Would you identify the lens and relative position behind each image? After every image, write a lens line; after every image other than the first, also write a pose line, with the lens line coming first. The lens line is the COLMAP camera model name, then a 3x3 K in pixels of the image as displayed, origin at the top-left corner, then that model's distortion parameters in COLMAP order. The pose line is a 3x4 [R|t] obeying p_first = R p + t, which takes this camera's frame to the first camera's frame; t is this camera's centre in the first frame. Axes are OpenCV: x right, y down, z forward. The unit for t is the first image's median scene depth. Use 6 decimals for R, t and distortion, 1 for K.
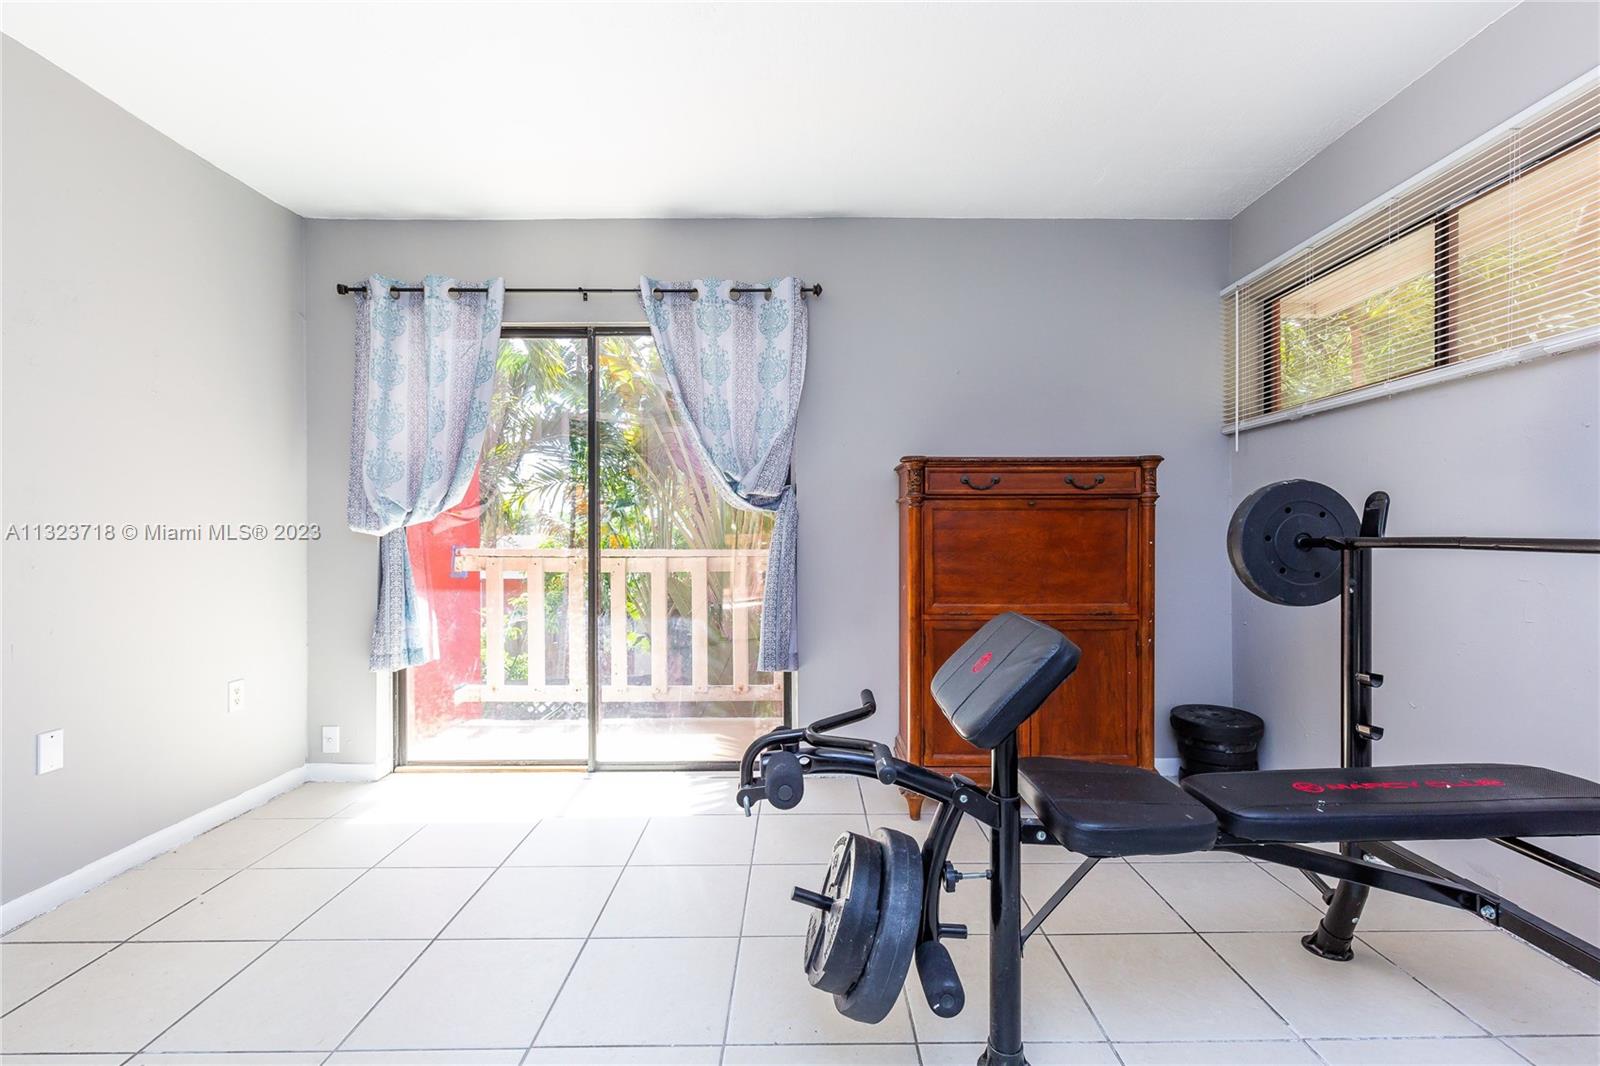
lens RADIAL K [[709.6, 0, 806.6], [0, 709.6, 536.1], [0, 0, 1]] dist [-0.003283, 0.000085]
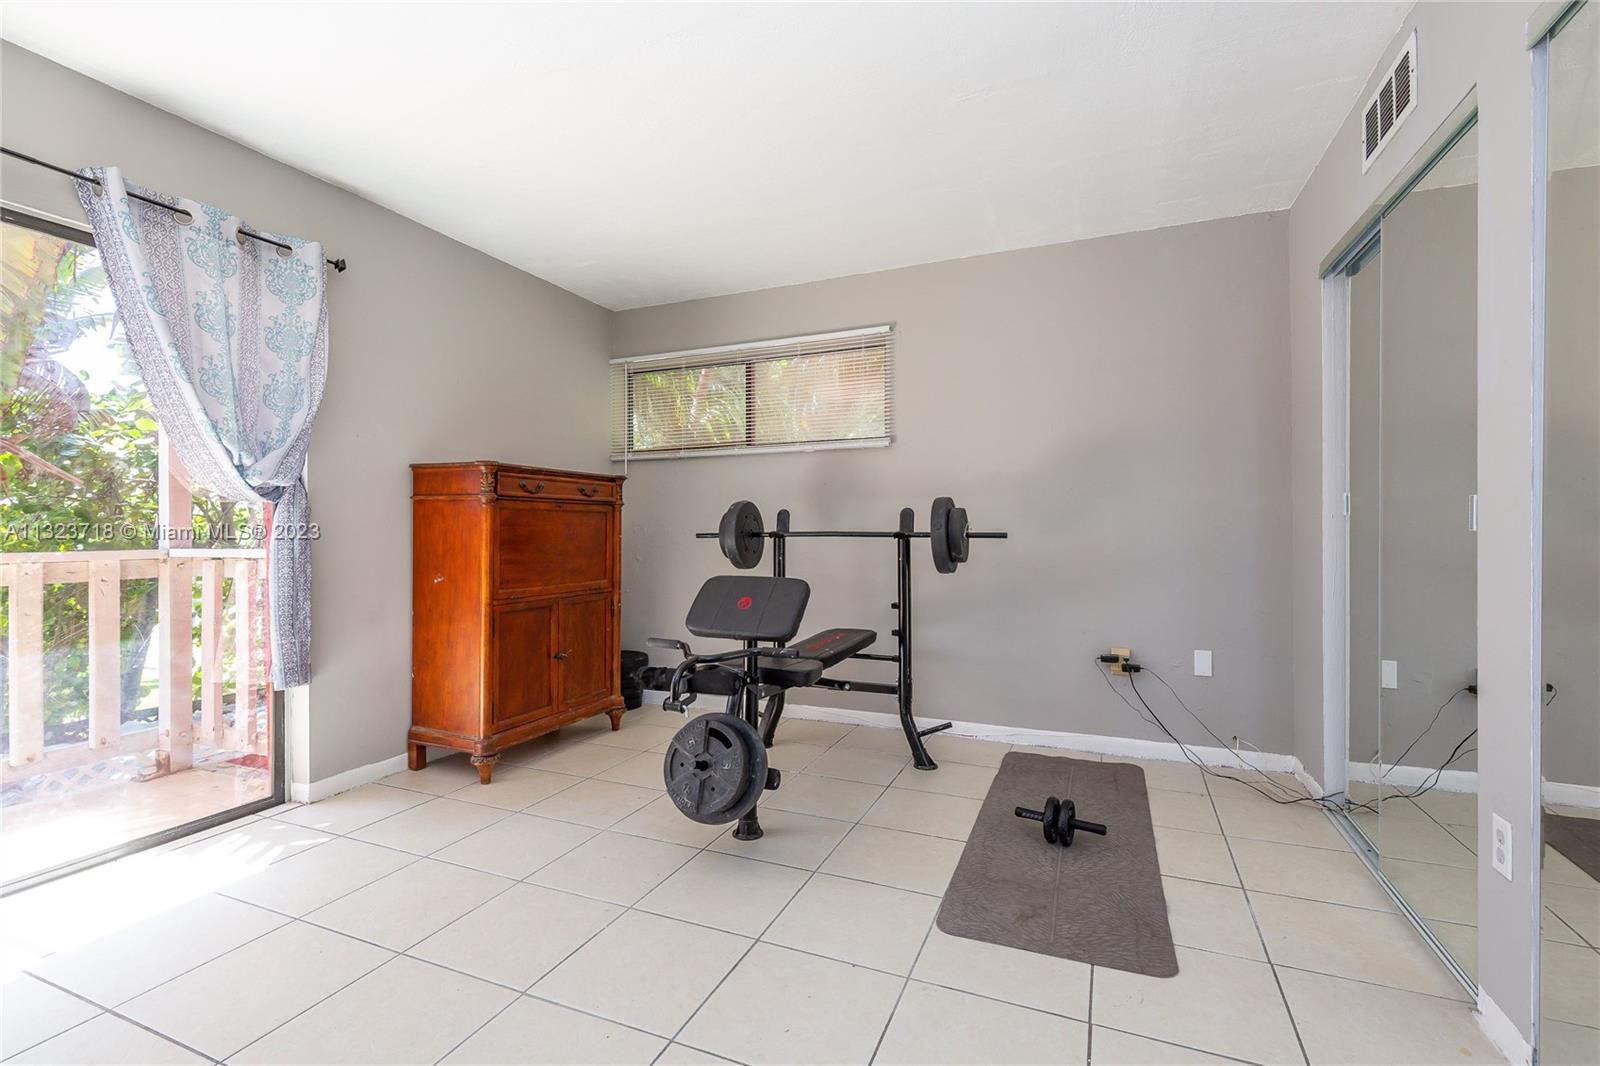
lens RADIAL K [[709.6, 0, 802.4], [0, 709.6, 532.3], [0, 0, 1]] dist [-0.003283, 0.000085]
pose [[0.402660, -0.001144, 0.915349, -0.665156], [0.001303, 0.999999, 0.000676, 0.000767], [-0.915349, 0.000920, 0.402661, 0.089304]]
